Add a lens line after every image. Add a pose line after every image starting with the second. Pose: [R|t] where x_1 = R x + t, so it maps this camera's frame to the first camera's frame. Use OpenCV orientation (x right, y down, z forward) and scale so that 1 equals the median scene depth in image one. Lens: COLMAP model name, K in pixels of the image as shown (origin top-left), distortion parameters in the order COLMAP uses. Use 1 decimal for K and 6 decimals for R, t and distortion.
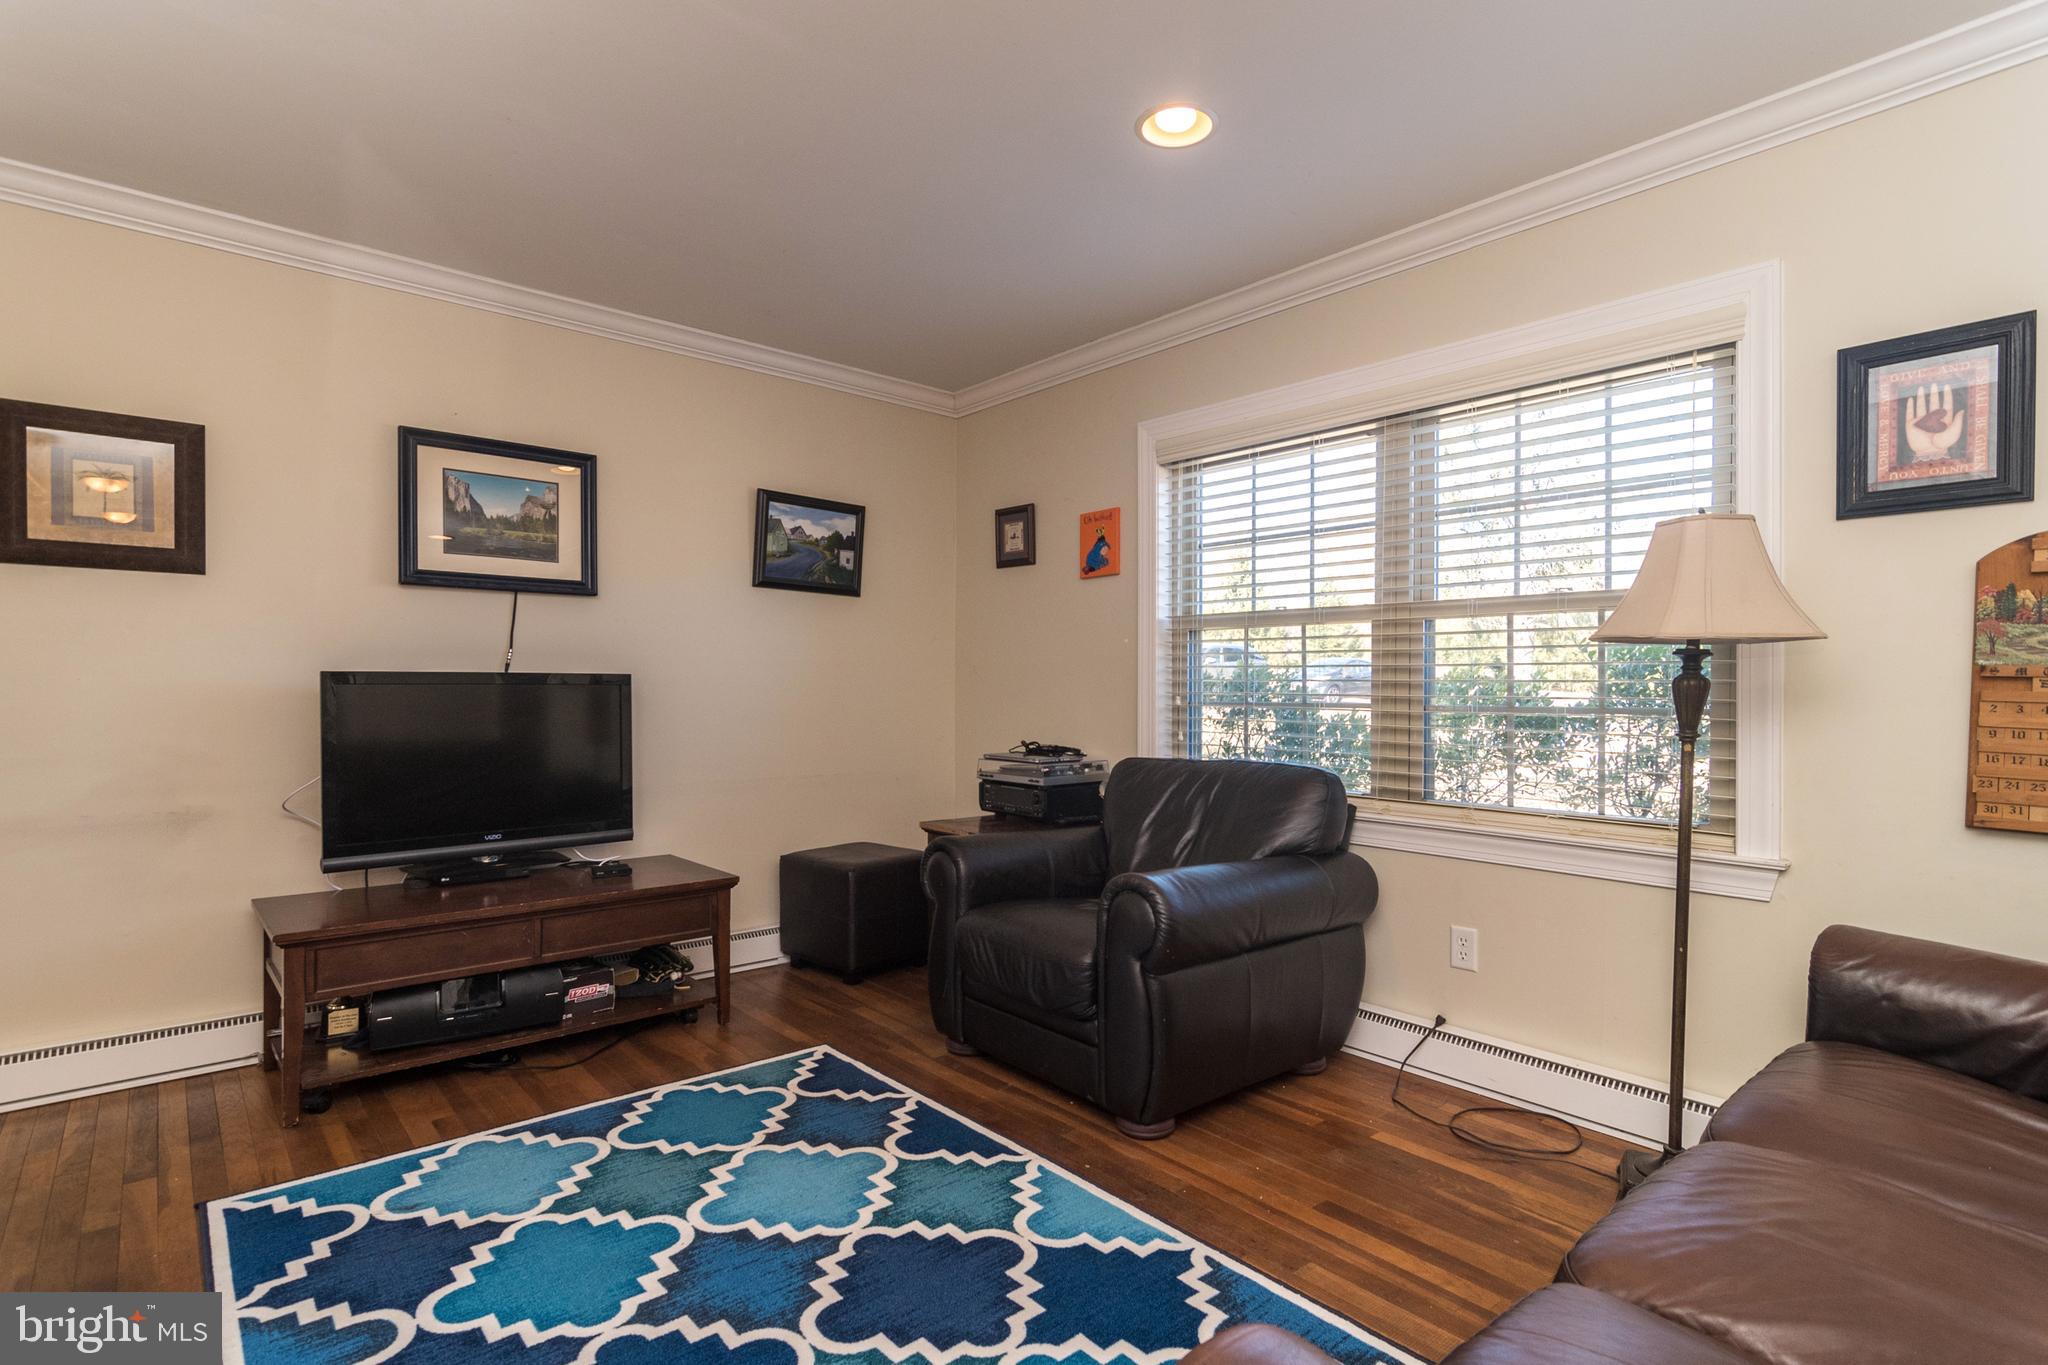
lens RADIAL K [[1014.6, 0, 1023.6], [0, 1014.6, 701.1], [0, 0, 1]] dist [-0.000884, -0.001978]
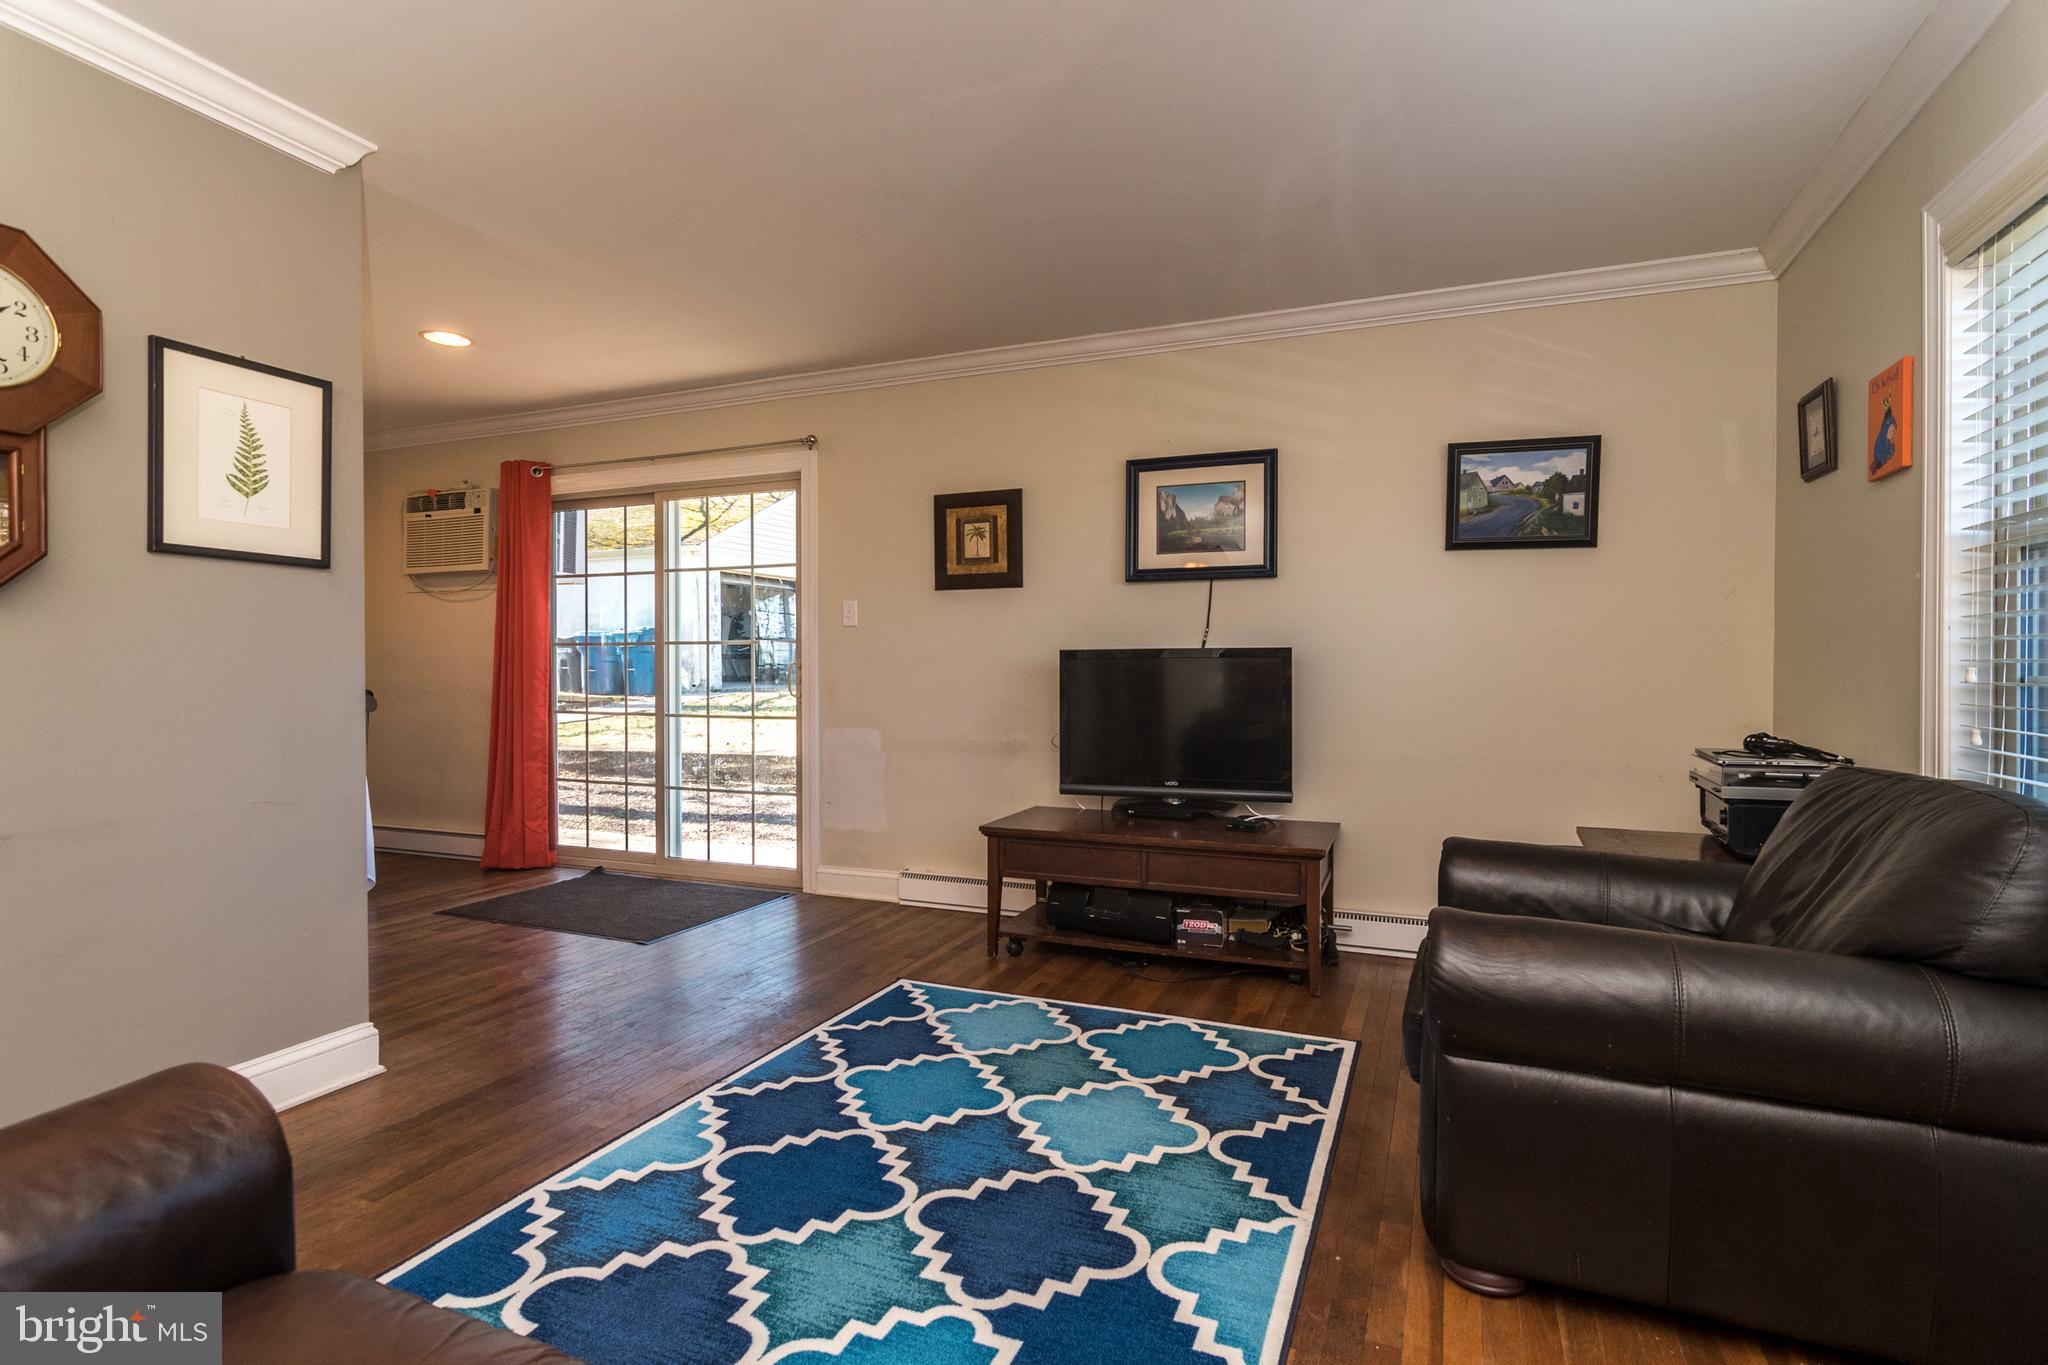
lens RADIAL K [[1014.6, 0, 1079.3], [0, 1014.6, 682.7], [0, 0, 1]] dist [-0.000884, -0.001978]
pose [[0.445473, 0.010801, -0.895230, 0.583038], [-0.008189, 0.999935, 0.007989, 0.004591], [0.895258, 0.003772, 0.445532, 0.401984]]
